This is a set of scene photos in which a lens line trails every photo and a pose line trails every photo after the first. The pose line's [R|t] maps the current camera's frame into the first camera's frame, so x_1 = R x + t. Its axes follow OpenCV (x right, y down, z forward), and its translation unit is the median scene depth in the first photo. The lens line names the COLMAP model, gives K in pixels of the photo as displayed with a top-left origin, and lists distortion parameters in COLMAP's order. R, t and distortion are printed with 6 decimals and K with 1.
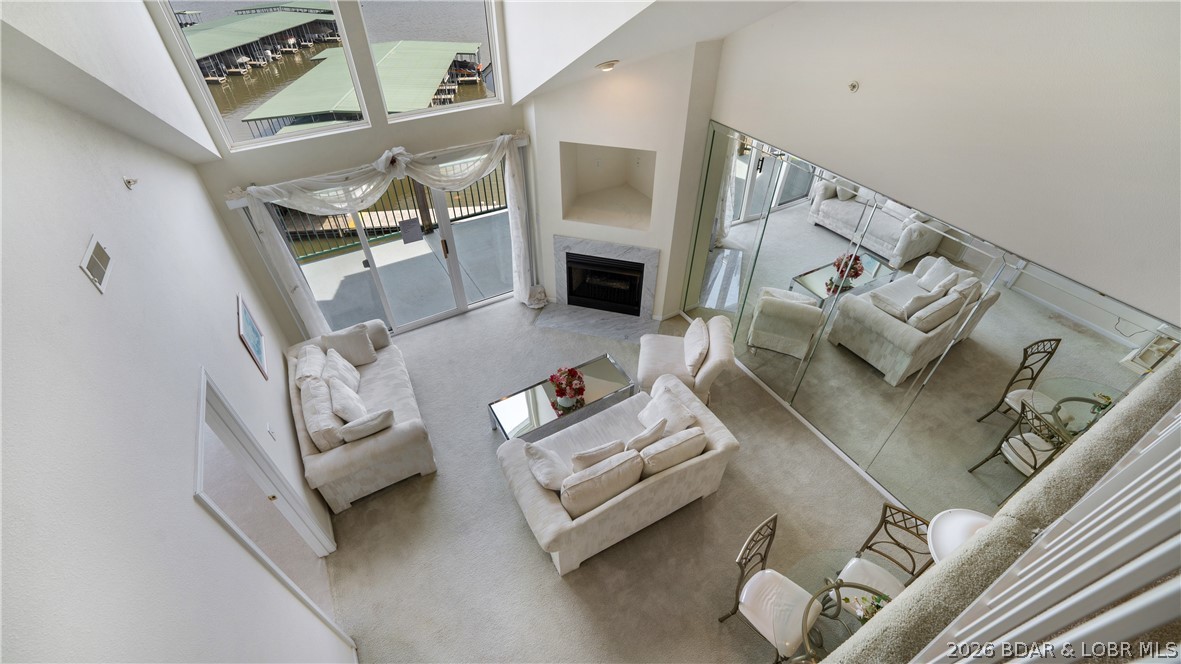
lens RADIAL K [[485.5, 0, 583.9], [0, 485.5, 338.9], [0, 0, 1]] dist [-0.023608, -0.000090]
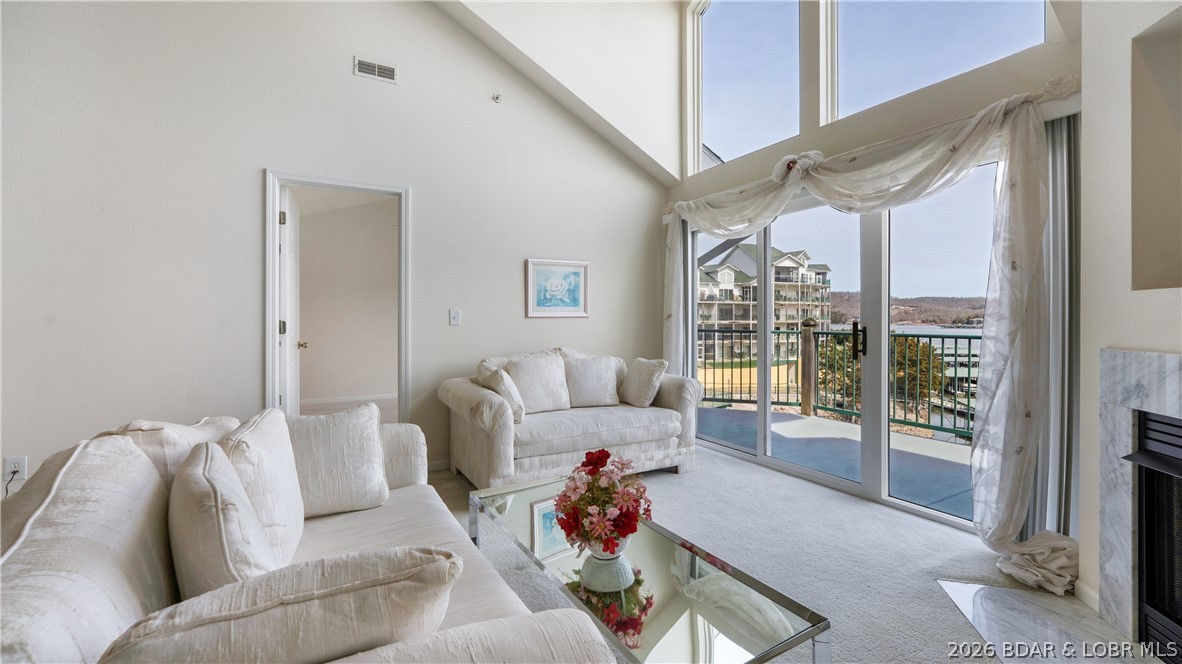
lens RADIAL K [[493.2, 0, 582.8], [0, 493.2, 318.9], [0, 0, 1]] dist [-0.001463, 0.000032]
pose [[-0.002253, 0.004785, -0.999986, 0.272194], [-0.668774, 0.743448, 0.005064, 0.000371], [0.743462, 0.668776, 0.001525, 0.751961]]
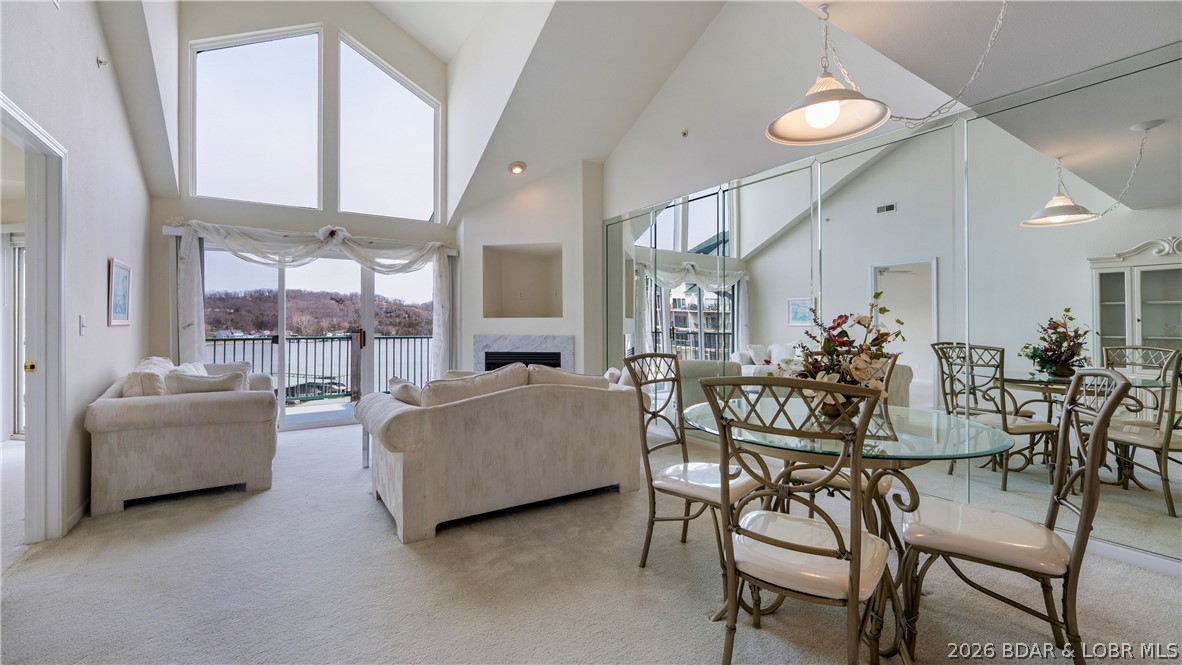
lens RADIAL K [[492.4, 0, 583.1], [0, 492.4, 323.4], [0, 0, 1]] dist [-0.001264, 0.000200]
pose [[0.997858, 0.001010, 0.065415, 0.105288], [0.043267, 0.739802, -0.671432, 0.501976], [-0.049072, 0.672824, 0.738173, 0.196357]]
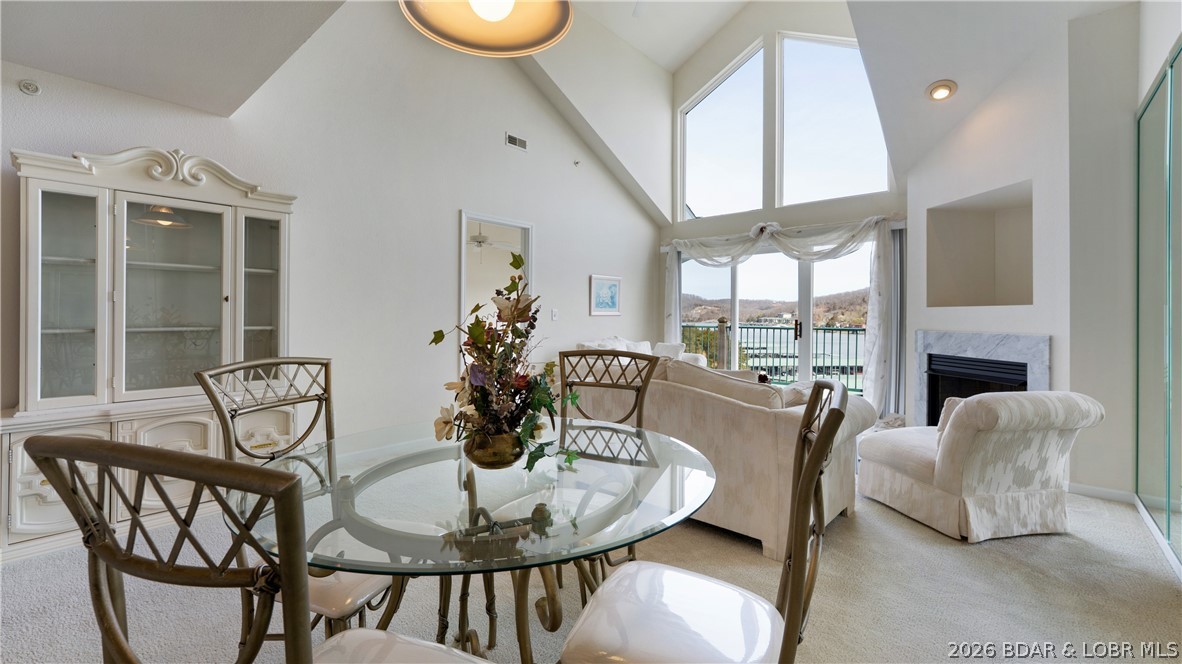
lens RADIAL K [[497.7, 0, 586.4], [0, 497.7, 317.4], [0, 0, 1]] dist [0.001406, 0.000101]
pose [[0.326126, 0.007624, -0.945296, 0.542453], [-0.637739, 0.739913, -0.214052, 0.292908], [0.697805, 0.672660, 0.246167, 0.426104]]
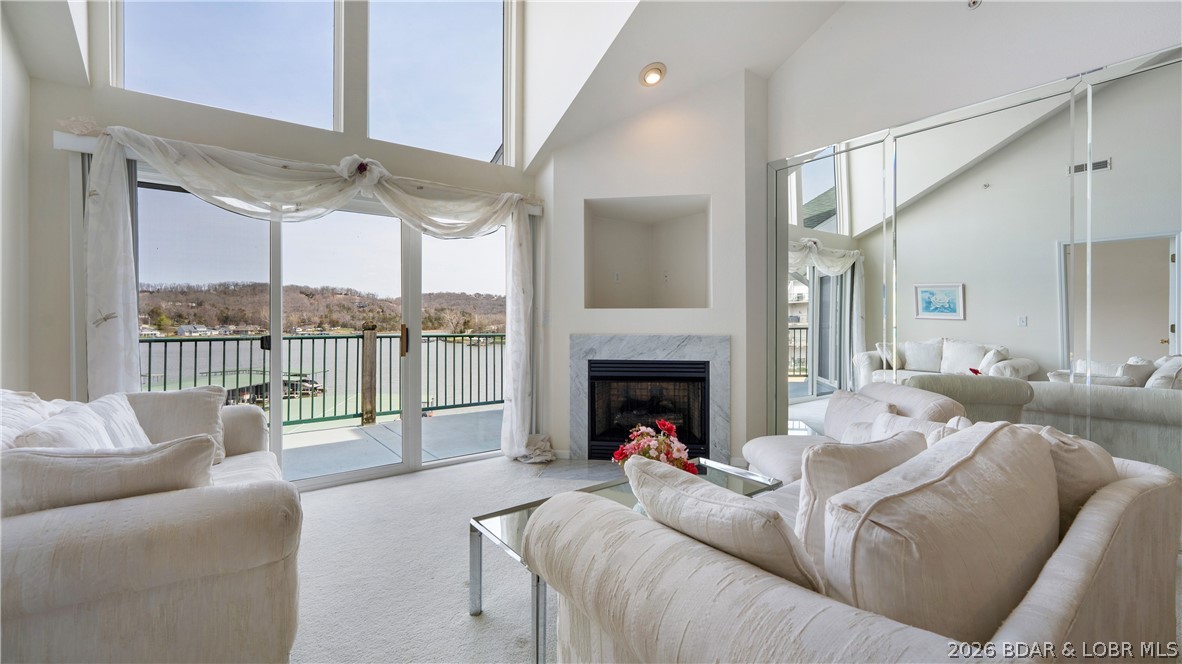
lens RADIAL K [[493.2, 0, 582.8], [0, 493.2, 318.9], [0, 0, 1]] dist [-0.001463, 0.000032]
pose [[0.993635, 0.002136, 0.112630, -0.127190], [0.074122, 0.740502, -0.667954, 0.246203], [-0.084830, 0.672051, 0.735630, 0.481571]]
